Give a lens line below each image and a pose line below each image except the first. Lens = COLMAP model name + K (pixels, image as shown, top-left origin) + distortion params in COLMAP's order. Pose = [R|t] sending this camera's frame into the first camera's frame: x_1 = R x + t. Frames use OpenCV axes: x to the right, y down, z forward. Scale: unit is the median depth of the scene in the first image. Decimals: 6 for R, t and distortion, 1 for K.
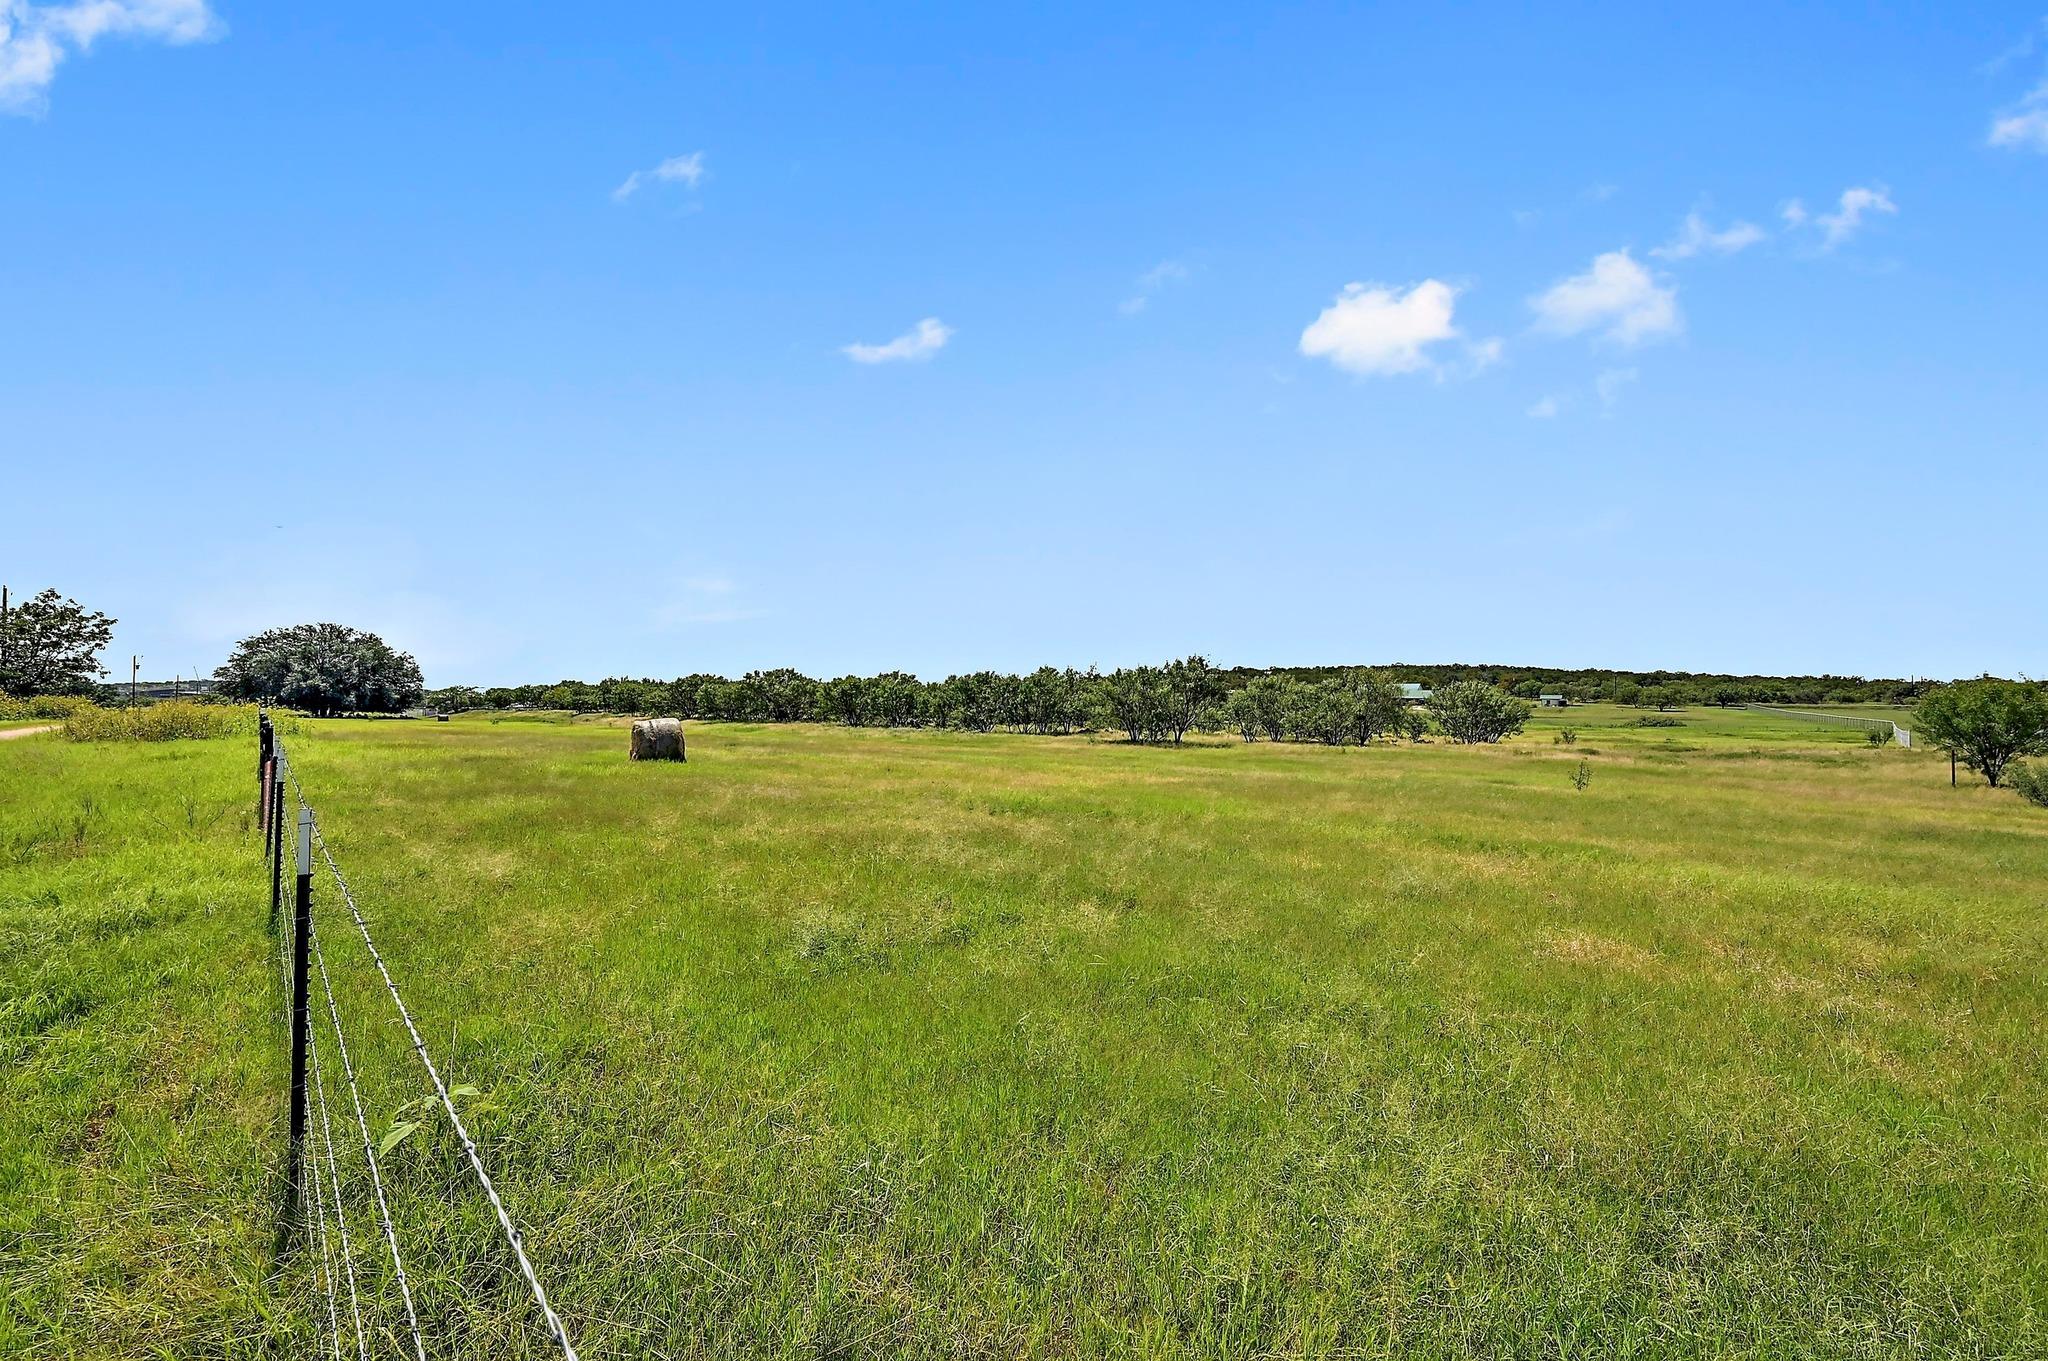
lens RADIAL K [[812.2, 0, 1040.8], [0, 812.2, 683.6], [0, 0, 1]] dist [0.000651, 0.000212]
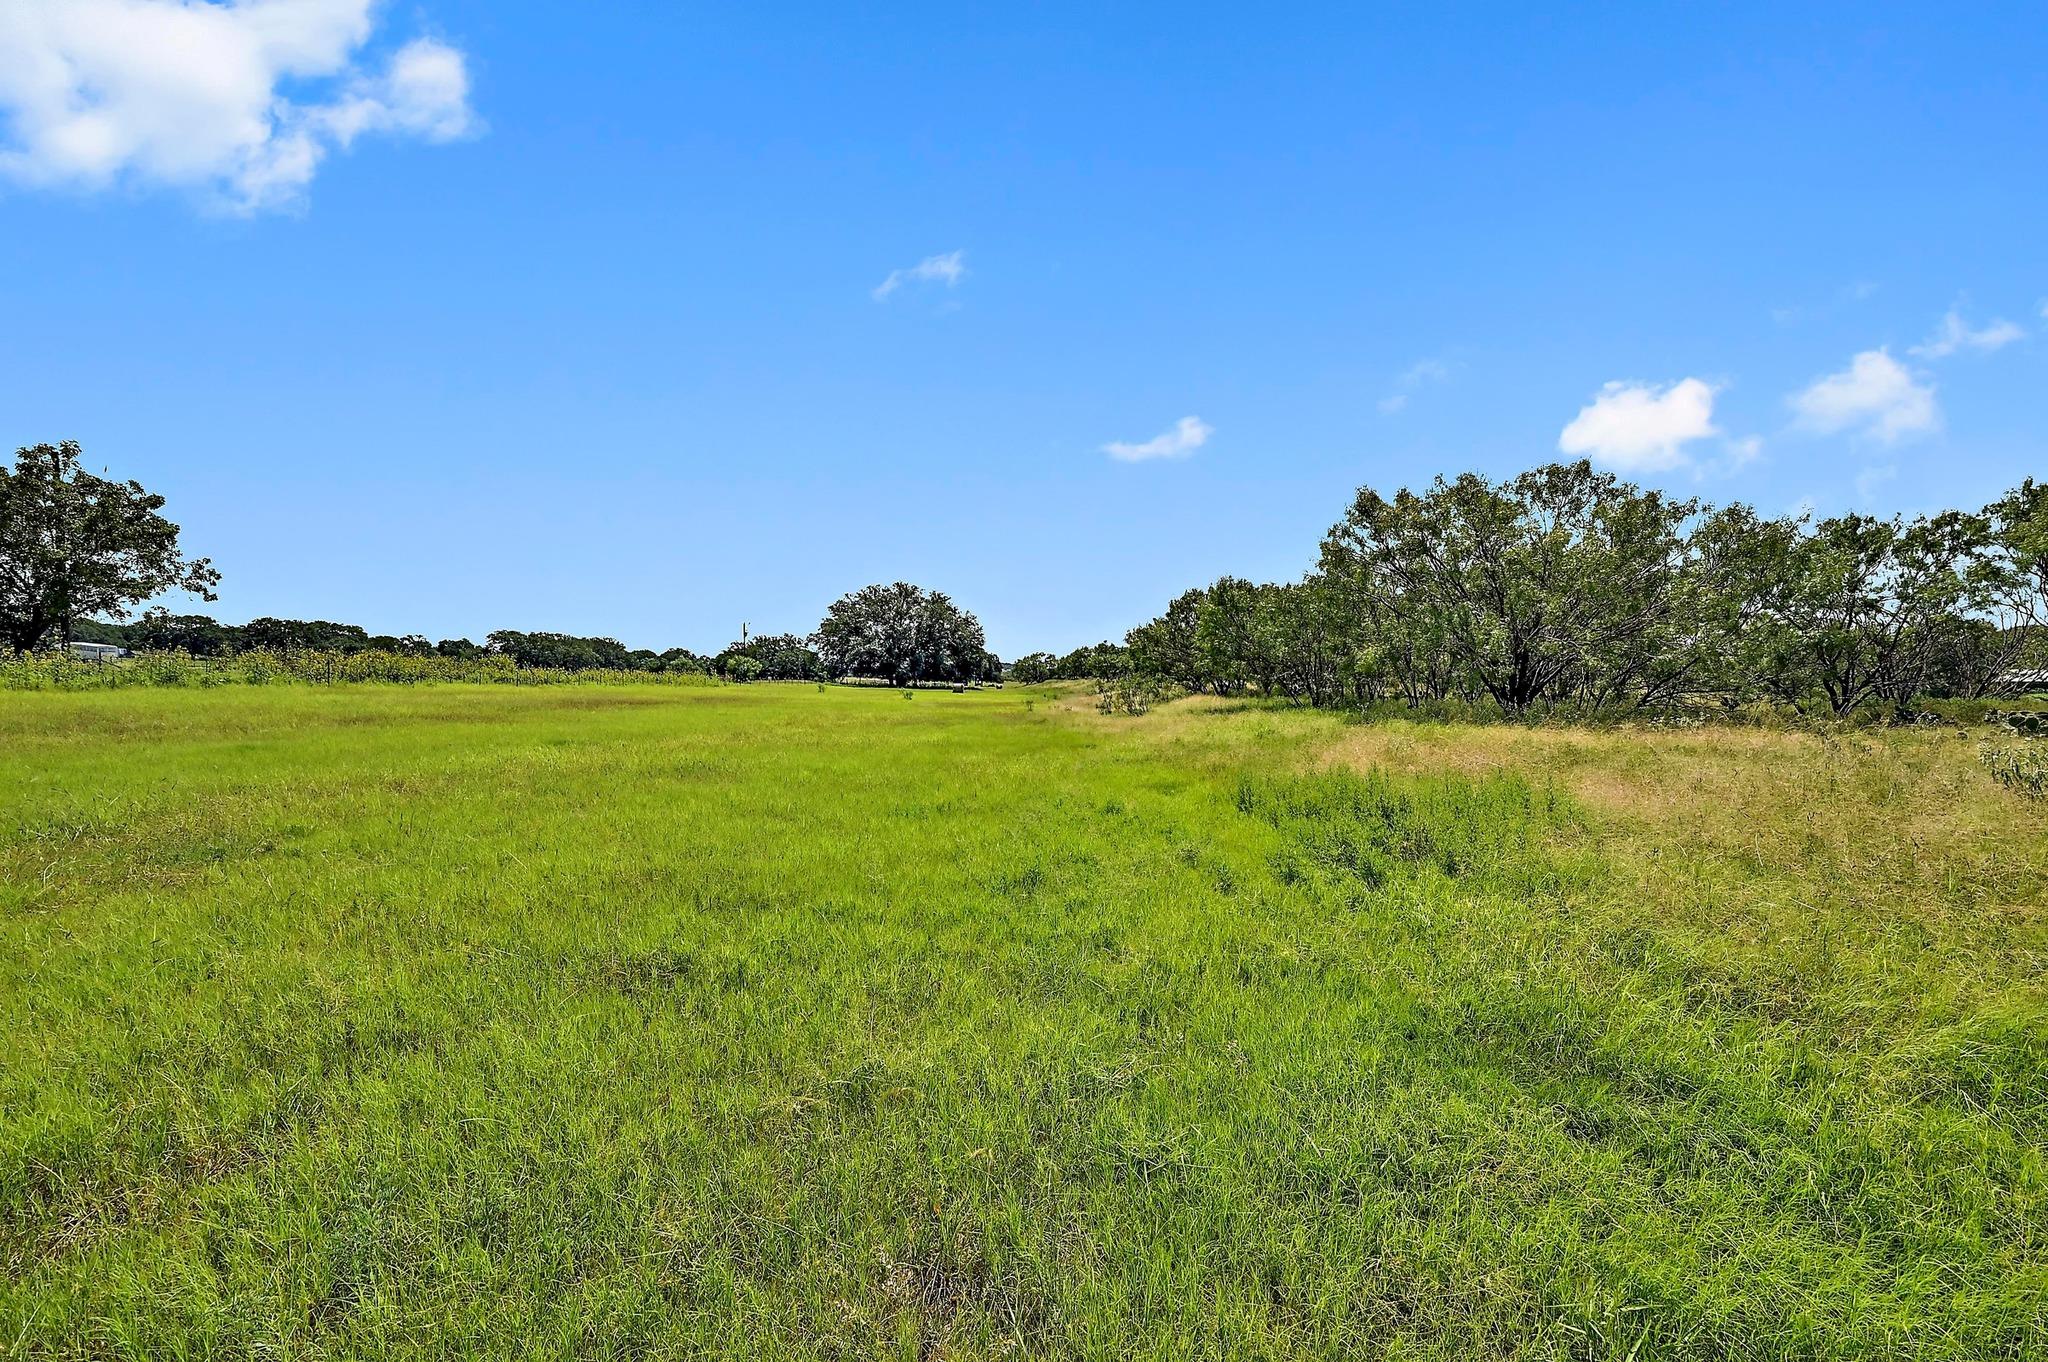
lens RADIAL K [[812.2, 0, 1029.8], [0, 812.2, 673.5], [0, 0, 1]] dist [0.000651, 0.000212]
pose [[0.728363, -0.004581, -0.685177, -0.239873], [0.017261, 0.999783, 0.011665, 0.027992], [0.684974, -0.020323, 0.728284, 0.673412]]
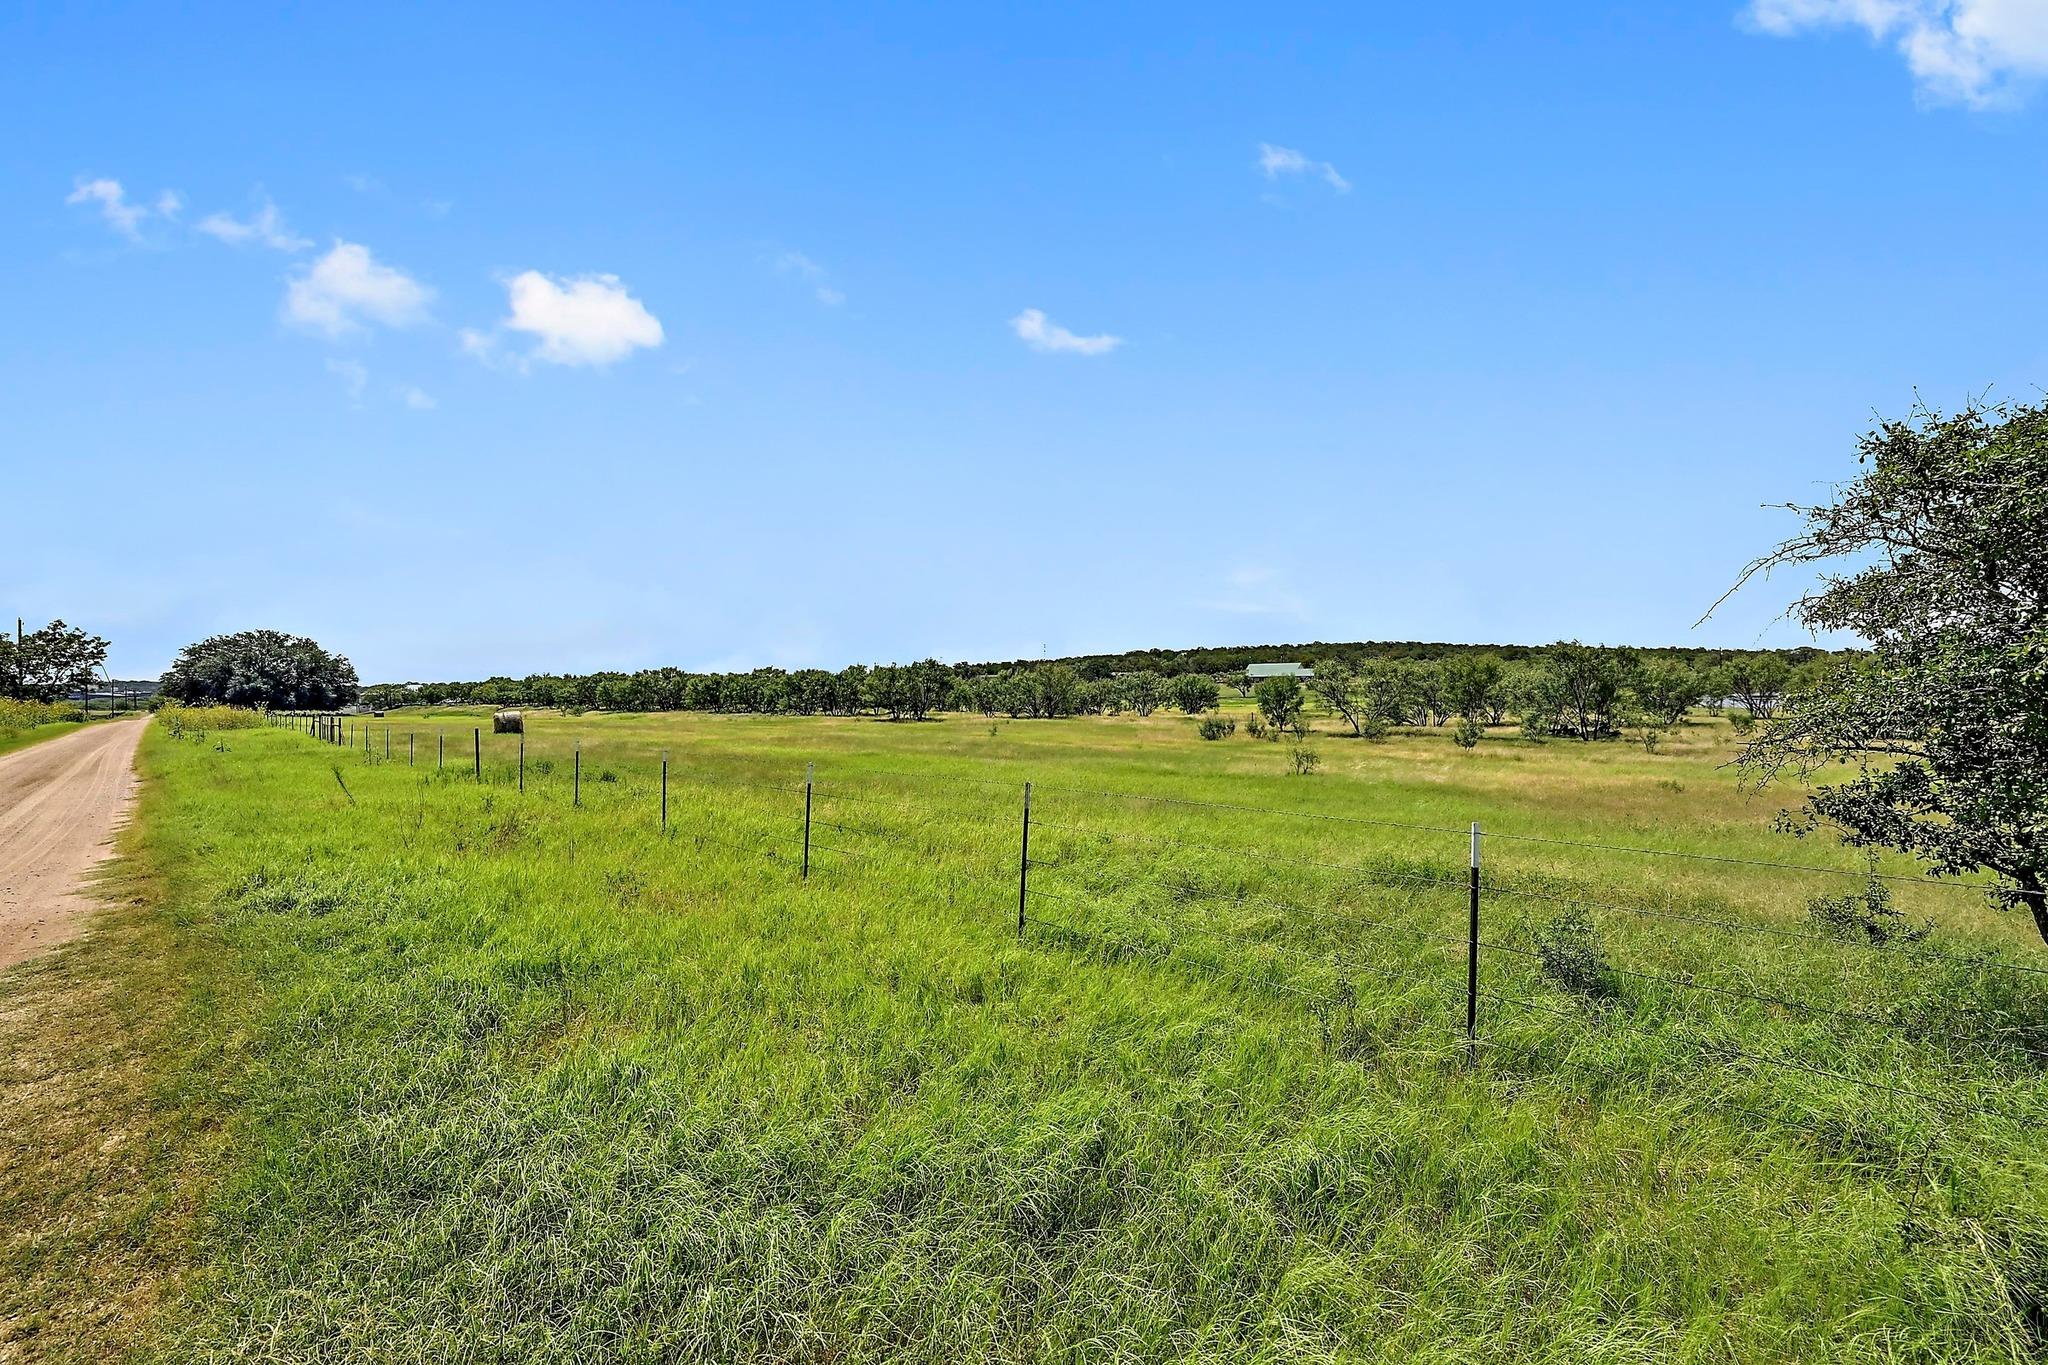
lens RADIAL K [[818.6, 0, 1042.3], [0, 818.6, 680.0], [0, 0, 1]] dist [0.000672, -0.000102]
pose [[0.998555, -0.020669, 0.049613, 0.164425], [0.019802, 0.999644, 0.017901, -0.009044], [-0.049965, -0.016893, 0.998608, -0.230164]]
